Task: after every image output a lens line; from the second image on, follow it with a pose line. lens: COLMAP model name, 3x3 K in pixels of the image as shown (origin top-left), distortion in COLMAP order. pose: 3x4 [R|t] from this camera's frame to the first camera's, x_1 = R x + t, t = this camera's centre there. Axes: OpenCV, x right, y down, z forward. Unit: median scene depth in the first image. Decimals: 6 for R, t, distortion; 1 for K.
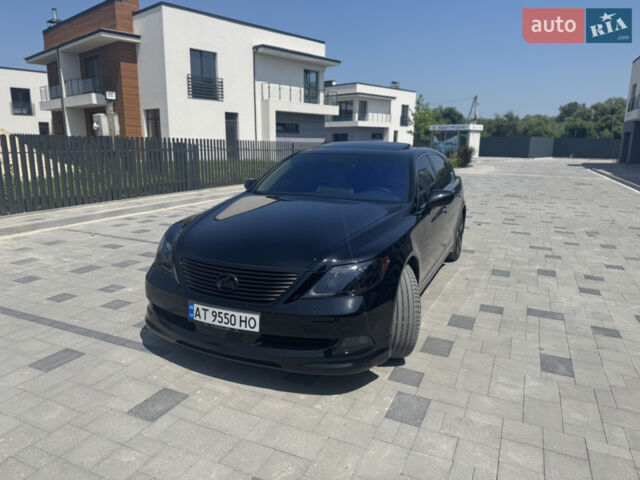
lens RADIAL K [[455.8, 0, 320.0], [0, 455.8, 240.0], [0, 0, 1]] dist [-0.008141, -0.005065]
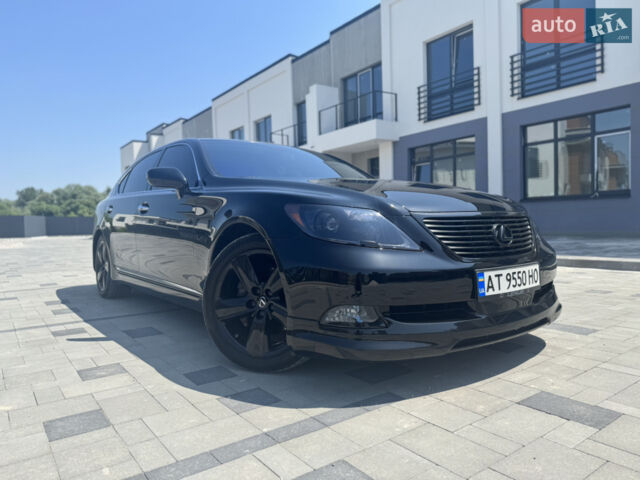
lens RADIAL K [[455.8, 0, 320.0], [0, 455.8, 240.0], [0, 0, 1]] dist [-0.008141, -0.005065]
pose [[0.485527, -0.054092, 0.872547, -0.977540], [0.211959, 0.975588, -0.057465, 0.076093], [-0.848137, 0.212845, 0.485139, 0.842558]]
